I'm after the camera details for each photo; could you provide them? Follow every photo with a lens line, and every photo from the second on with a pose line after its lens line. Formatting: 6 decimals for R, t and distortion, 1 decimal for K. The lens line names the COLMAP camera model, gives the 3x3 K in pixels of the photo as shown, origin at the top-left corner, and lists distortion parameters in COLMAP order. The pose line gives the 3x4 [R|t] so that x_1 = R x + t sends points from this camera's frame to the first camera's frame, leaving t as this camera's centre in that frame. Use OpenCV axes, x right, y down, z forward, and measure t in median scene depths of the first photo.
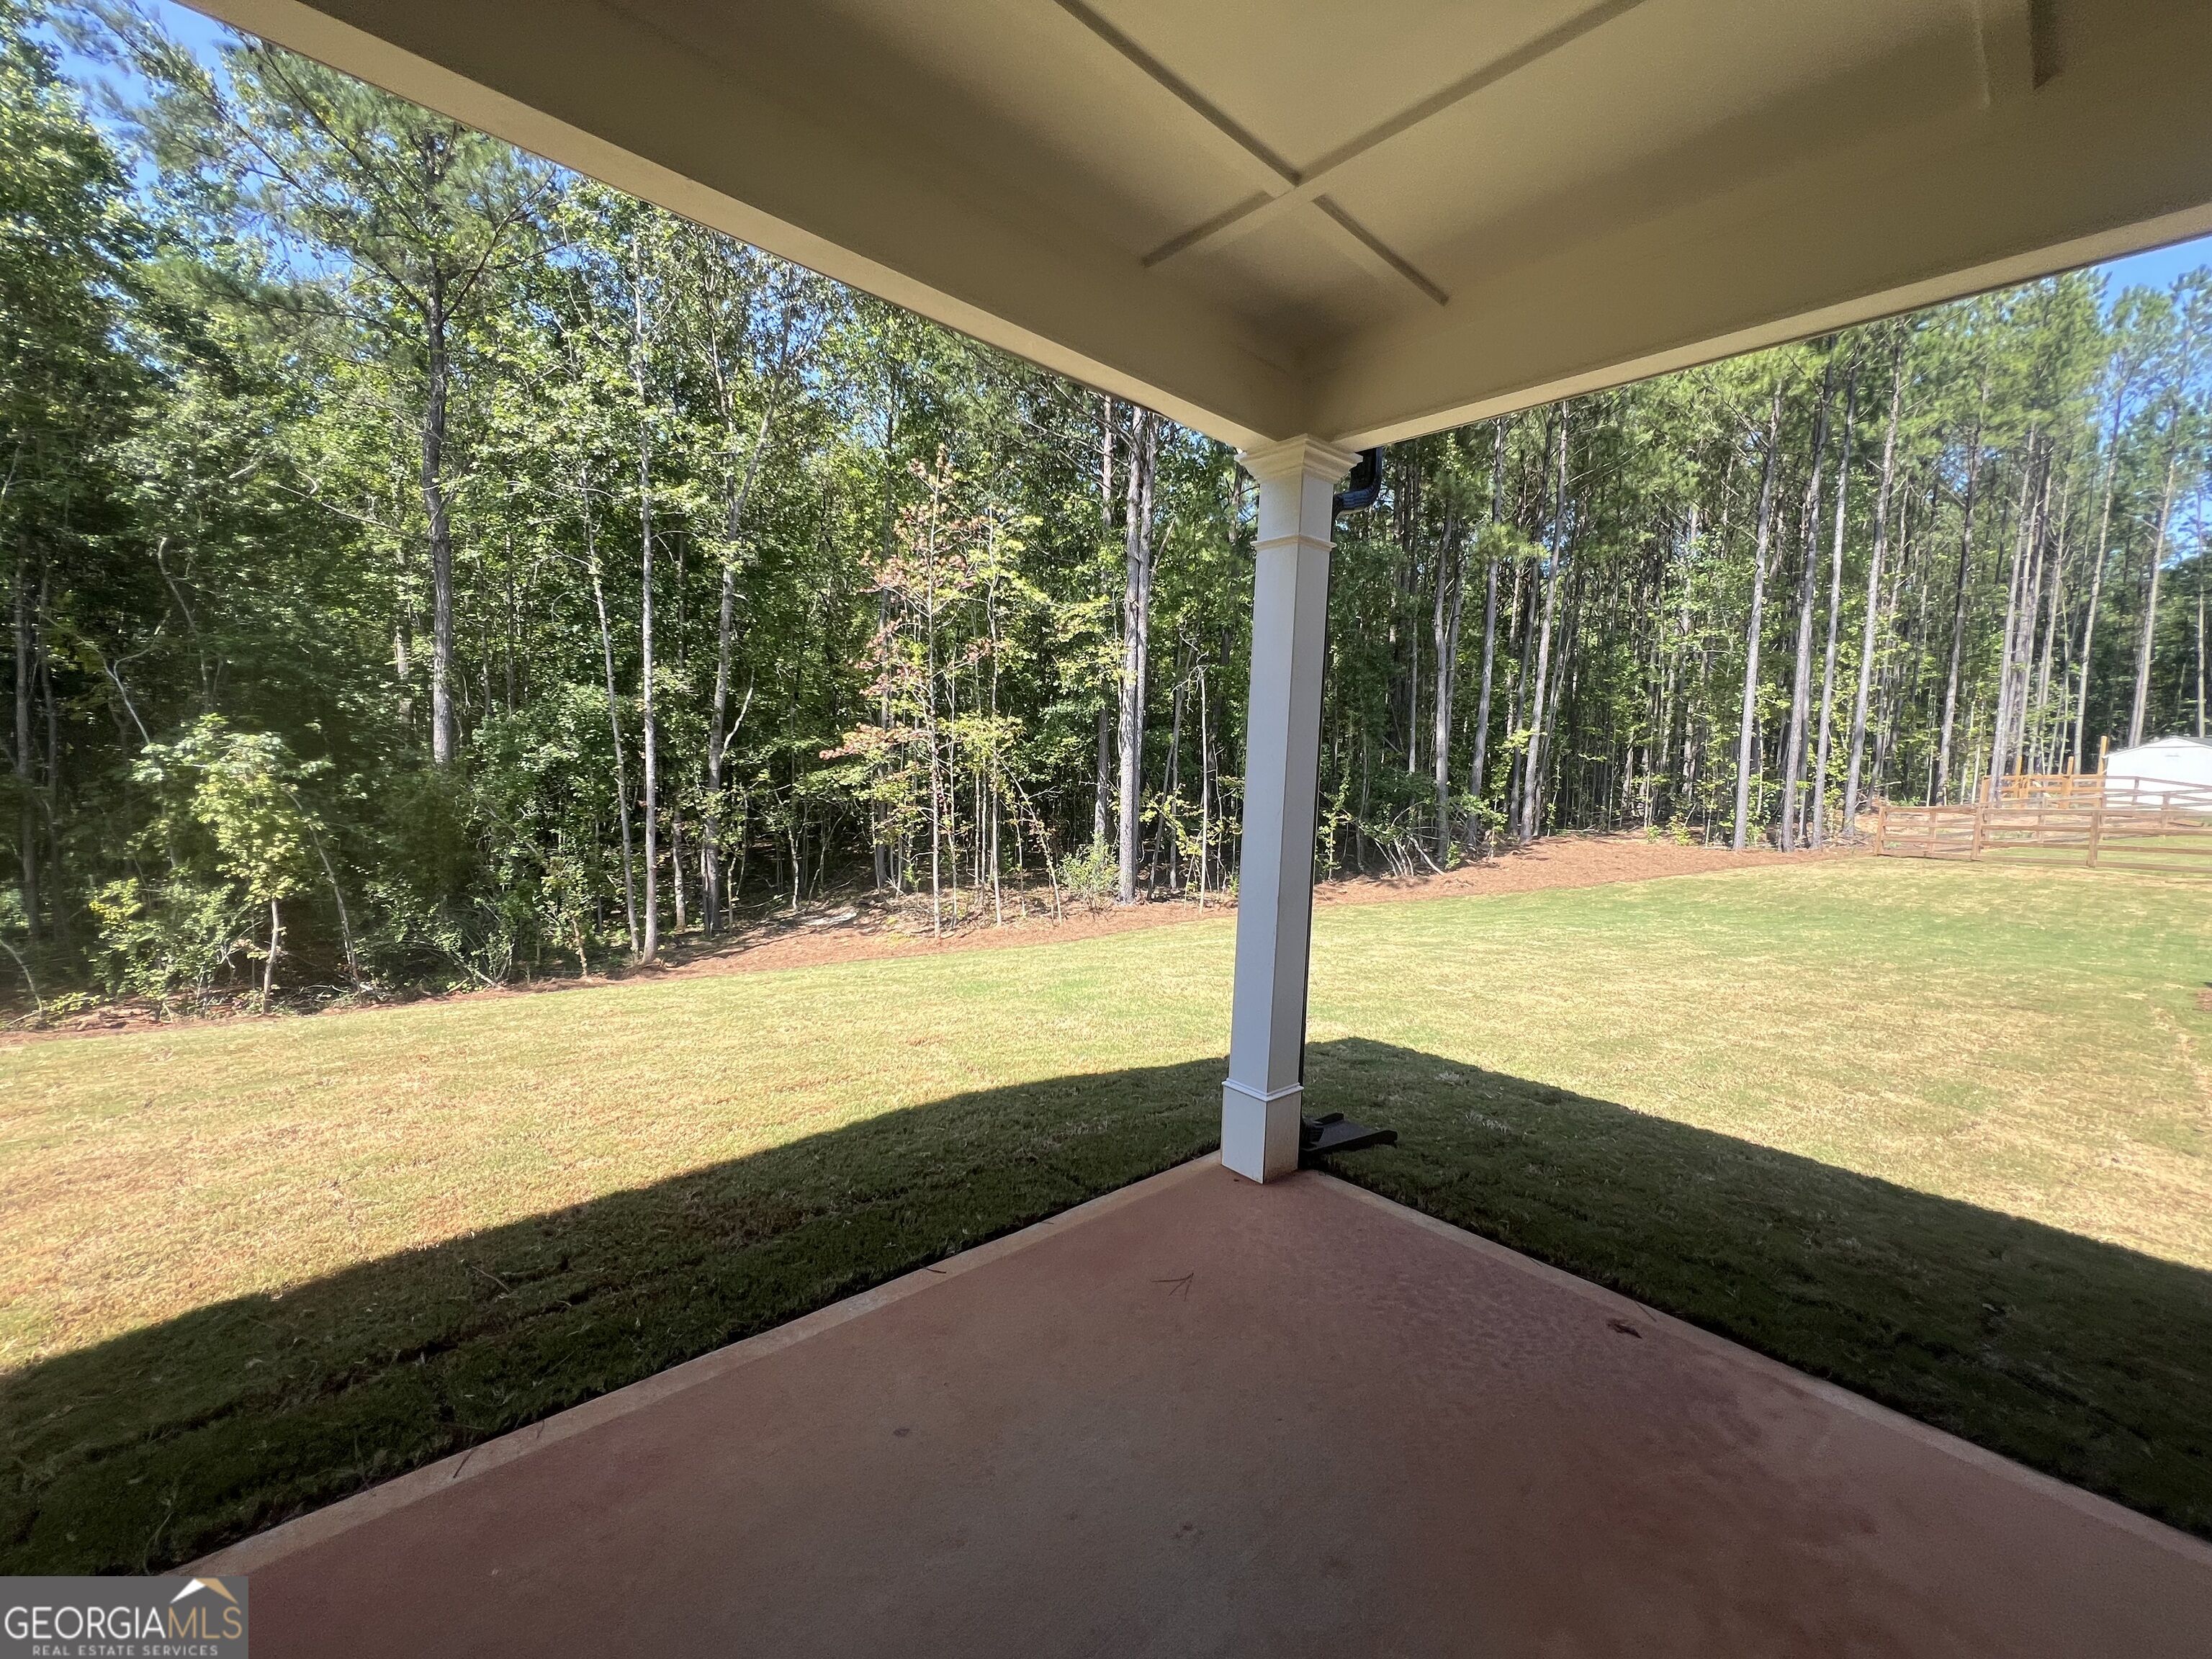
lens RADIAL K [[889.8, 0, 1104.1], [0, 889.8, 828.5], [0, 0, 1]] dist [-0.002540, 0.001045]
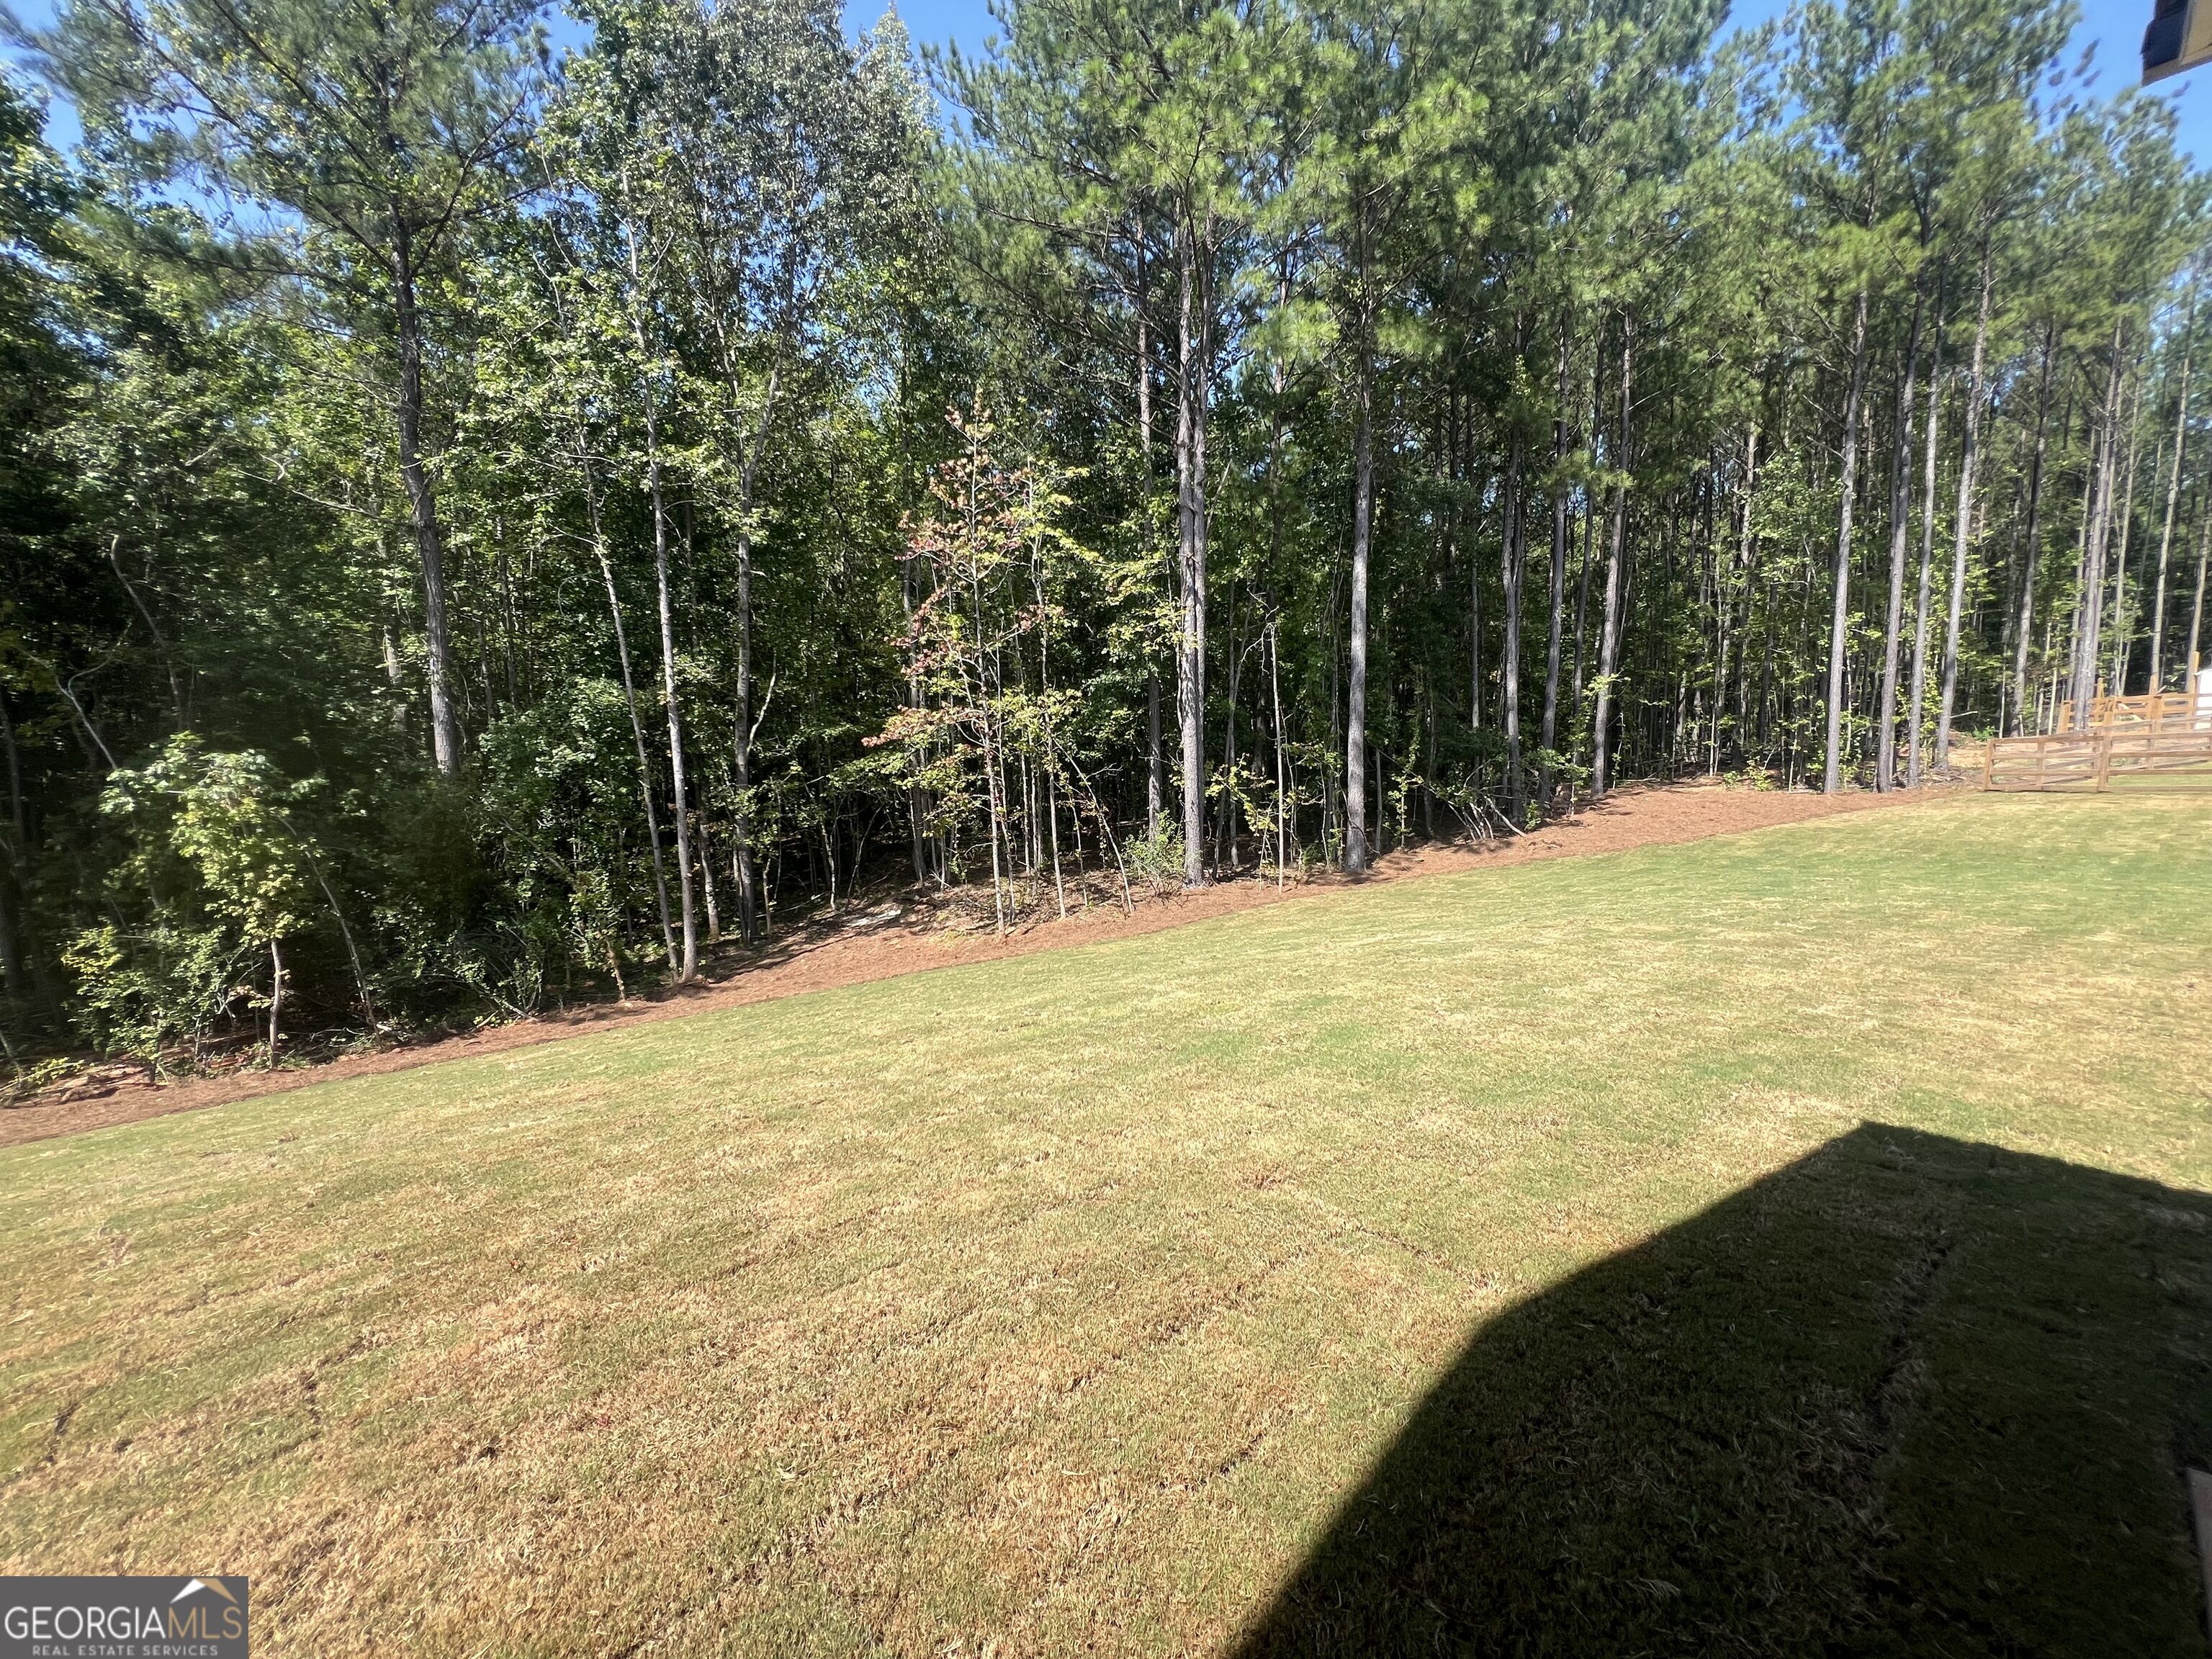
lens RADIAL K [[889.8, 0, 1104.1], [0, 889.8, 828.5], [0, 0, 1]] dist [-0.002540, 0.001045]
pose [[0.998658, -0.051776, 0.000982, -0.074481], [0.051719, 0.998160, 0.031651, -0.010563], [-0.002619, -0.031558, 0.999498, 0.084394]]
